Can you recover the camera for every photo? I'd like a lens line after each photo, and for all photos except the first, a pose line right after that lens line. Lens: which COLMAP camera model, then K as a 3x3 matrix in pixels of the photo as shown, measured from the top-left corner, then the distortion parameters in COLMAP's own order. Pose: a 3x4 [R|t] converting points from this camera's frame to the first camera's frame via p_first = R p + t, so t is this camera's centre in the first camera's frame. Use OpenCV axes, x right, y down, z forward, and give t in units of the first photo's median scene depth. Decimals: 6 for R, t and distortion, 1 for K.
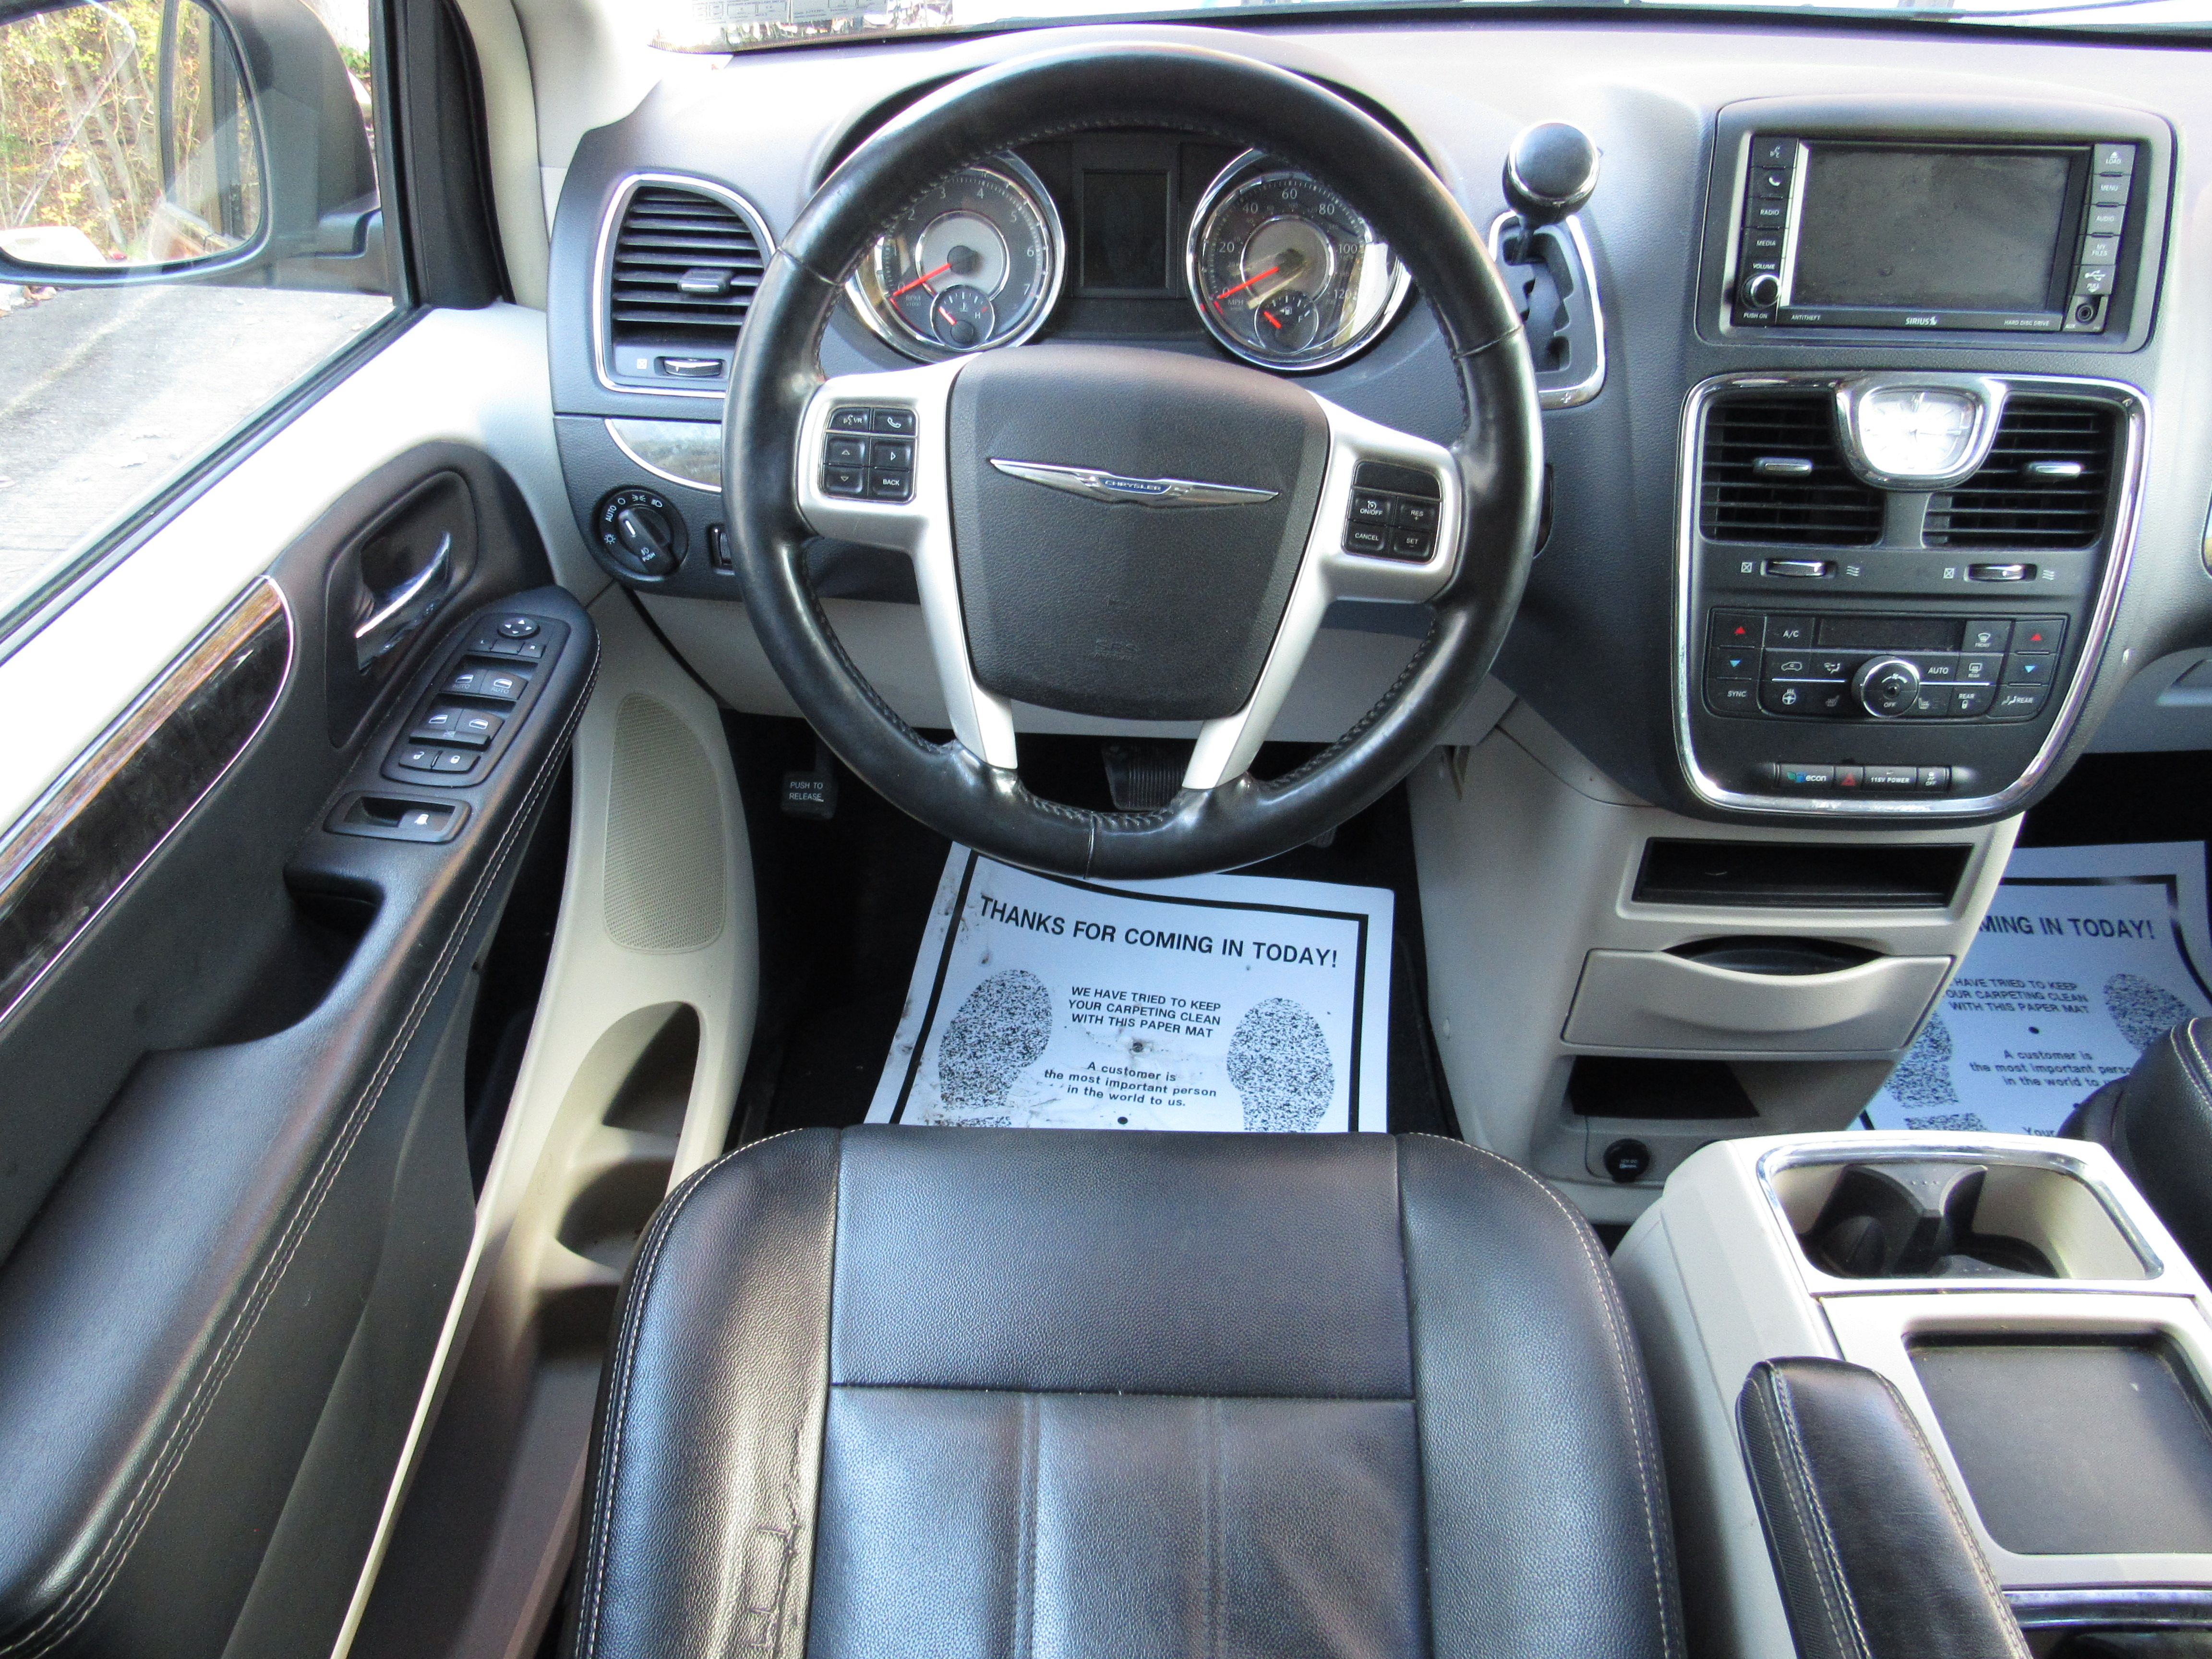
lens RADIAL K [[1505.4, 0, 1106.0], [0, 1505.4, 829.5], [0, 0, 1]] dist [-0.029478, 0.006208]
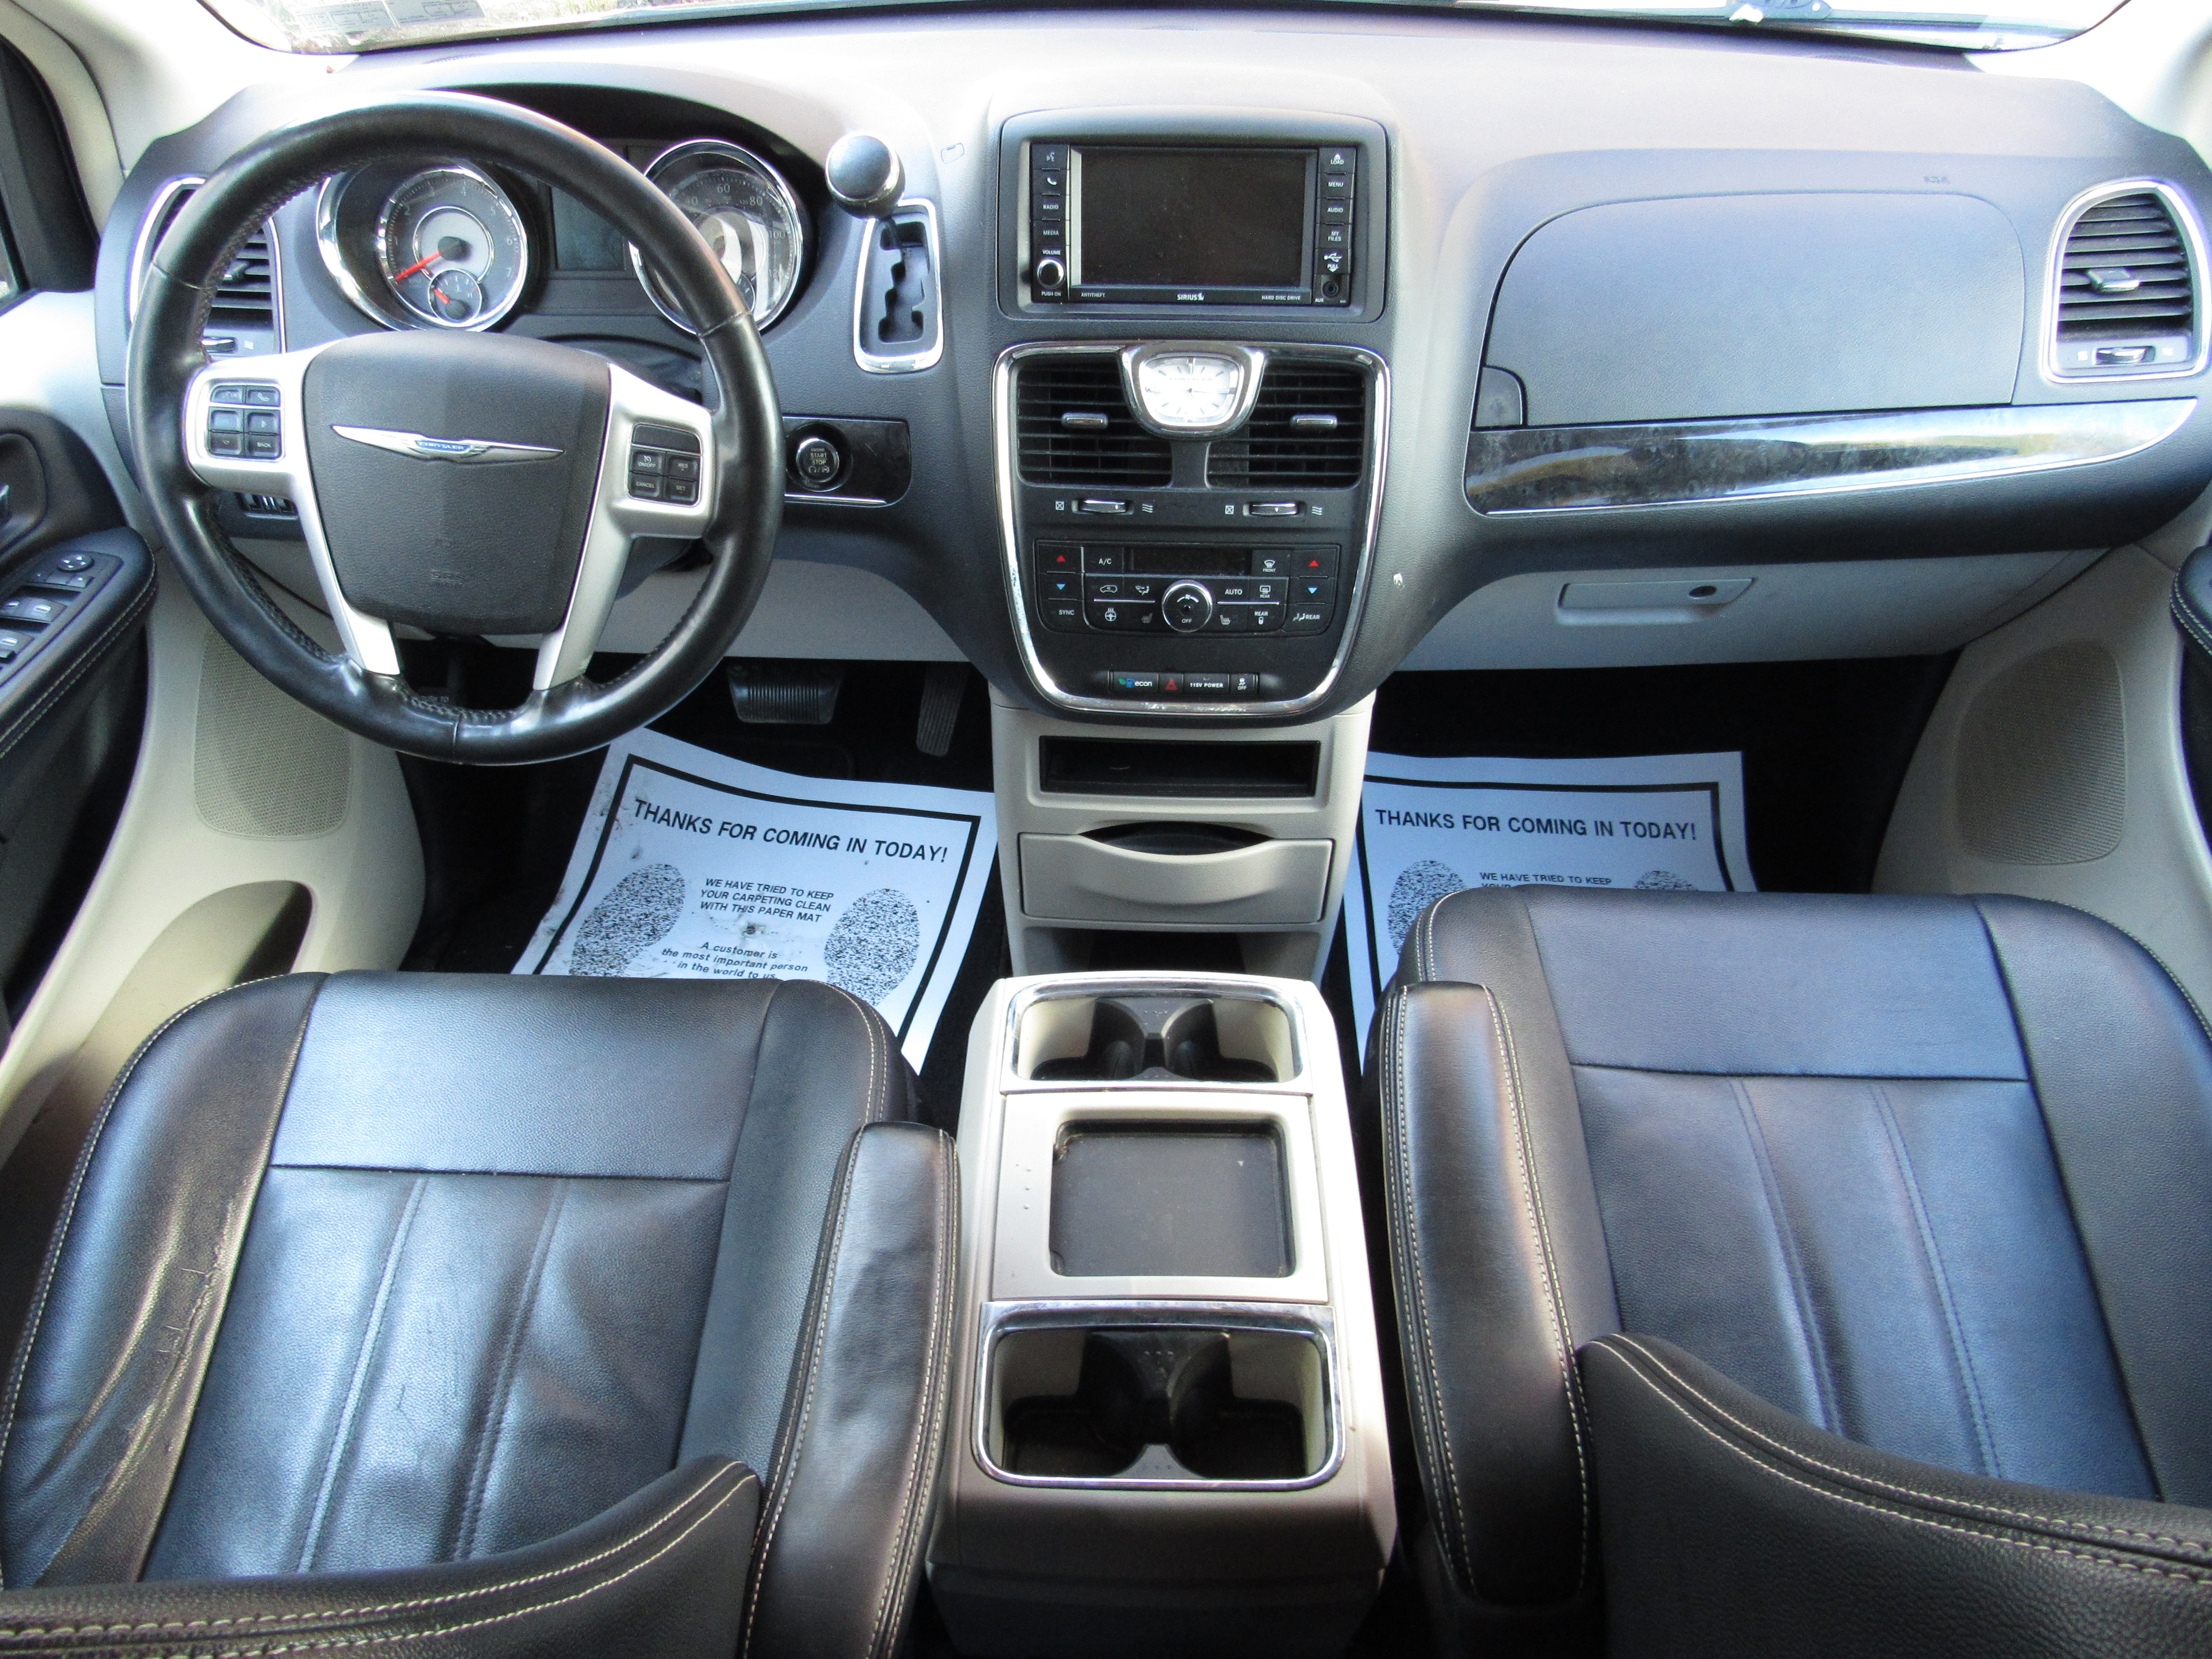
lens RADIAL K [[1505.4, 0, 1106.0], [0, 1505.4, 829.5], [0, 0, 1]] dist [-0.029478, 0.006208]
pose [[0.999904, 0.000090, -0.013837, 0.473406], [0.000498, 0.999099, 0.042441, 0.031291], [0.013829, -0.042444, 0.999003, -0.205263]]
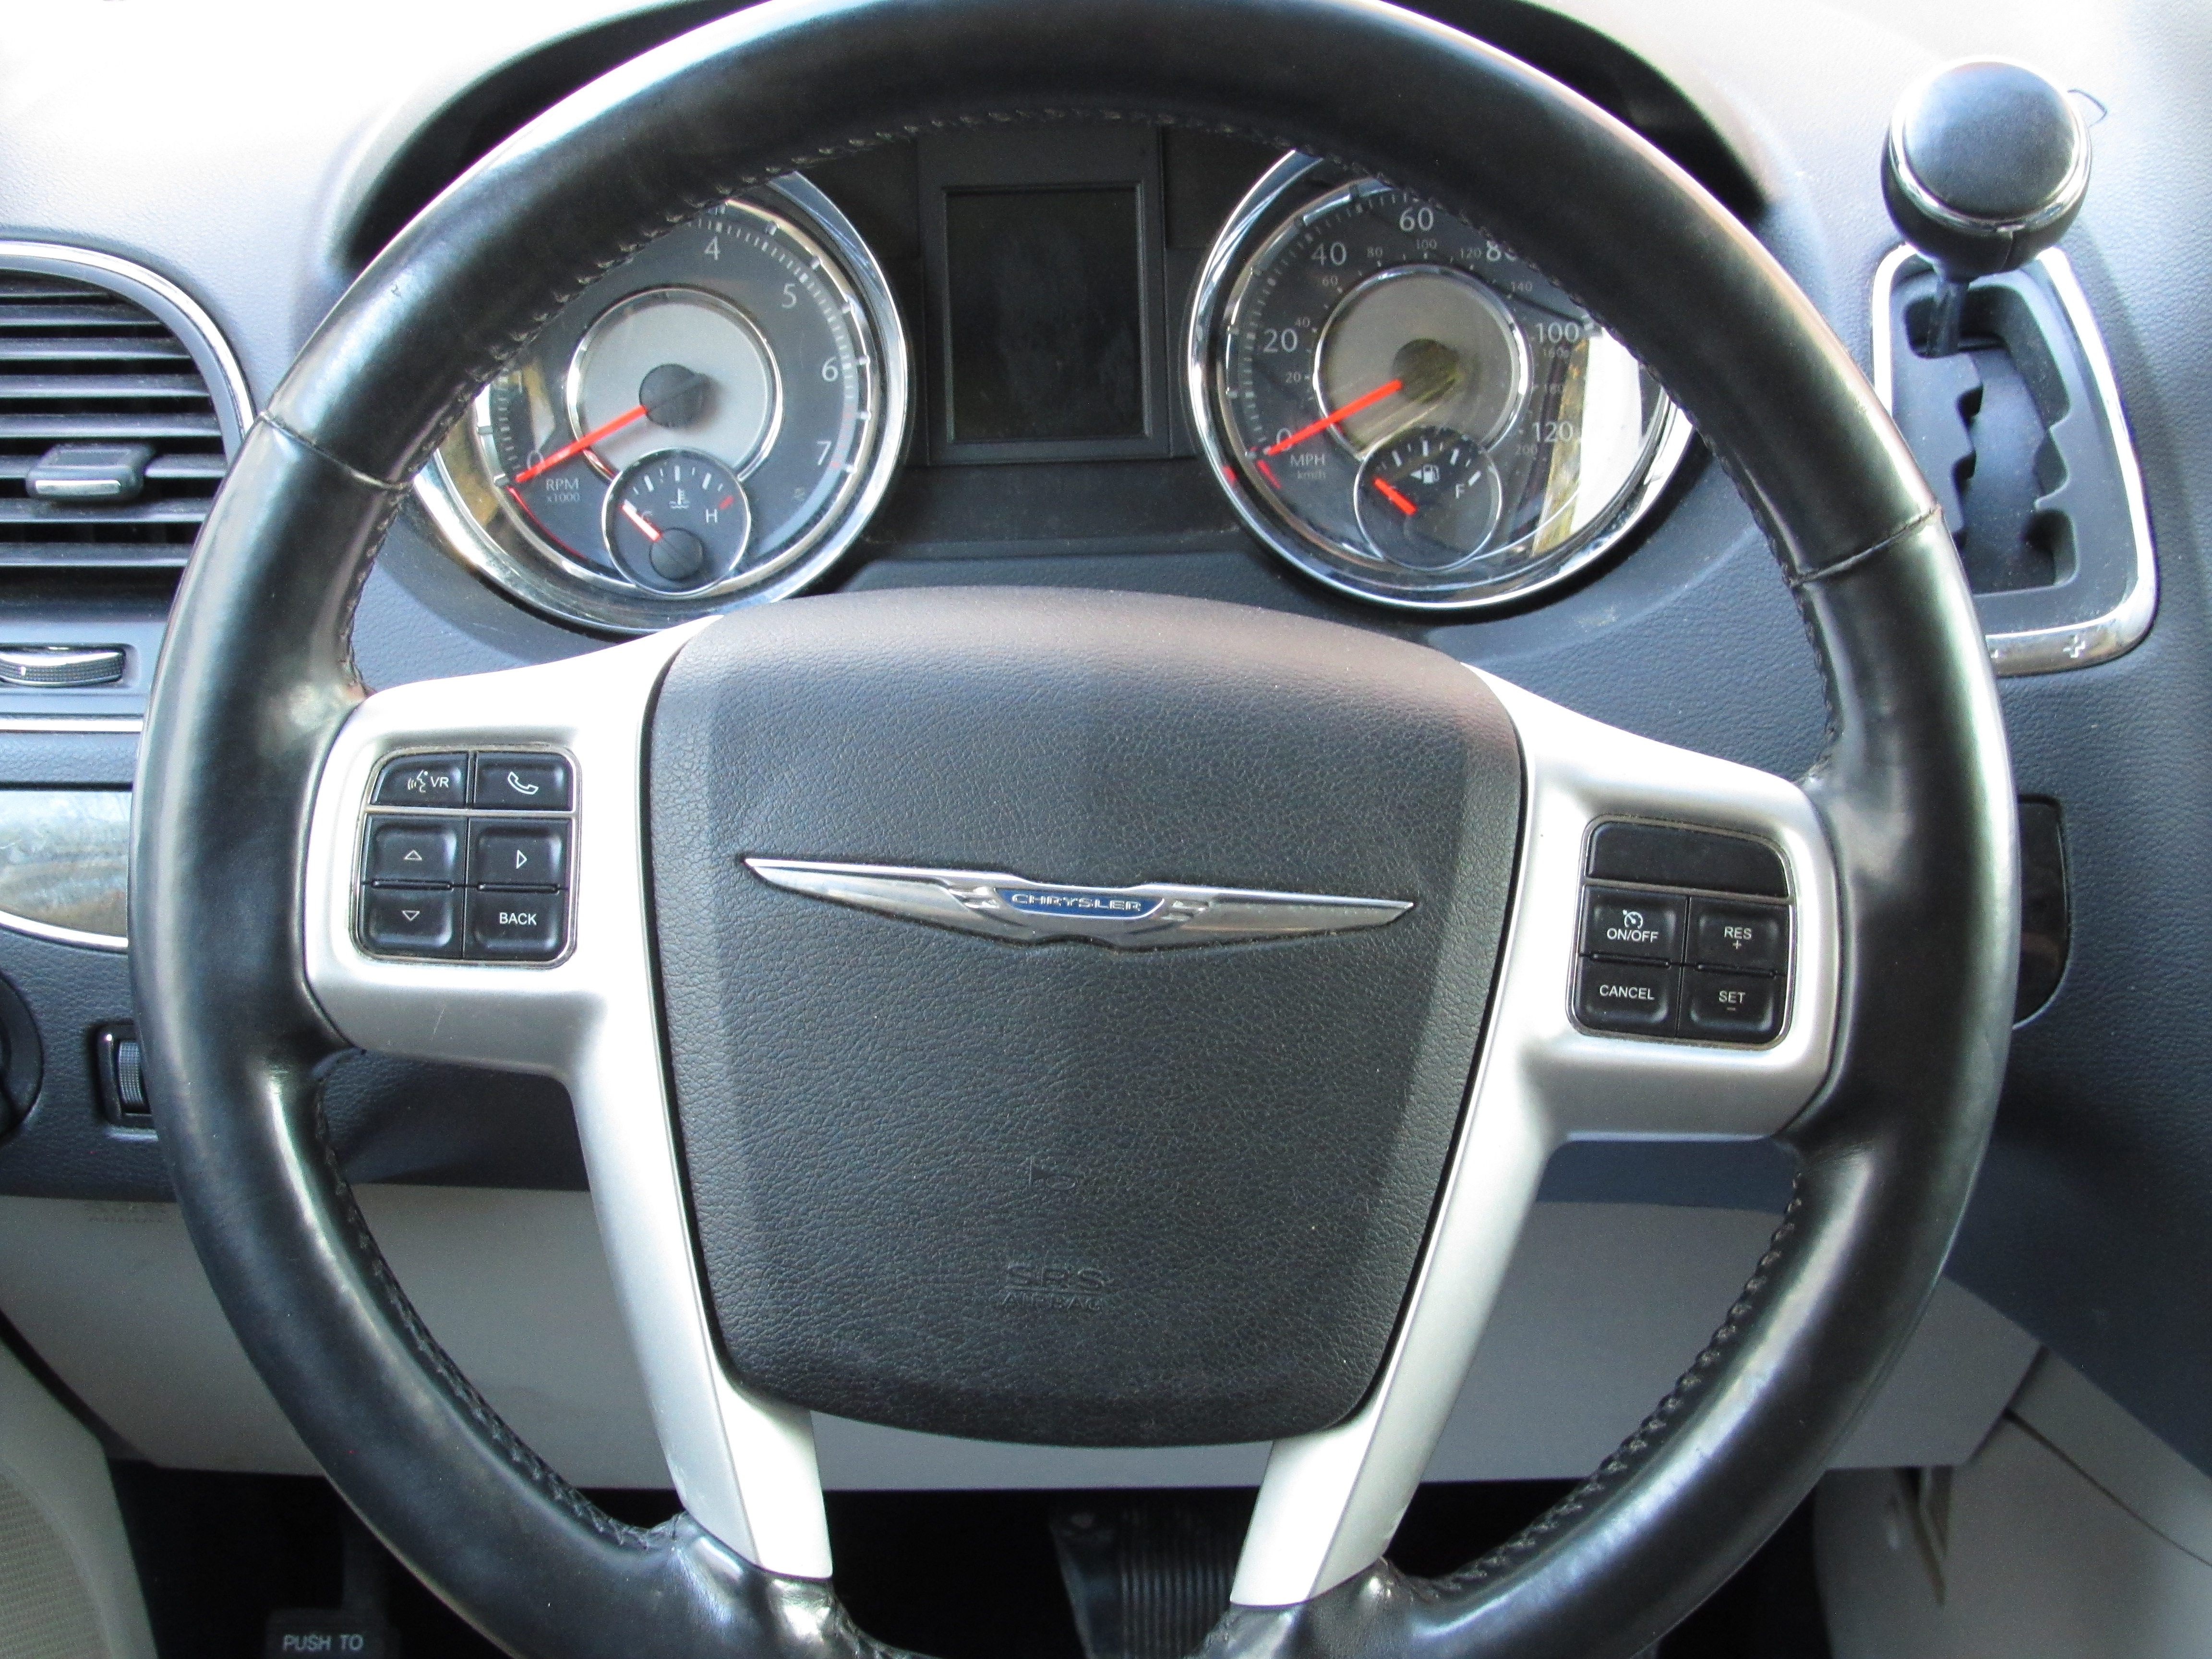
lens RADIAL K [[3940.7, 0, 1154.7], [0, 3940.7, 821.5], [0, 0, 1]] dist [-0.187048, 0.103056]
pose [[0.998734, -0.044026, 0.024325, 0.011083], [0.048417, 0.972517, -0.227743, 0.005824], [-0.013630, 0.228632, 0.973417, -0.086170]]
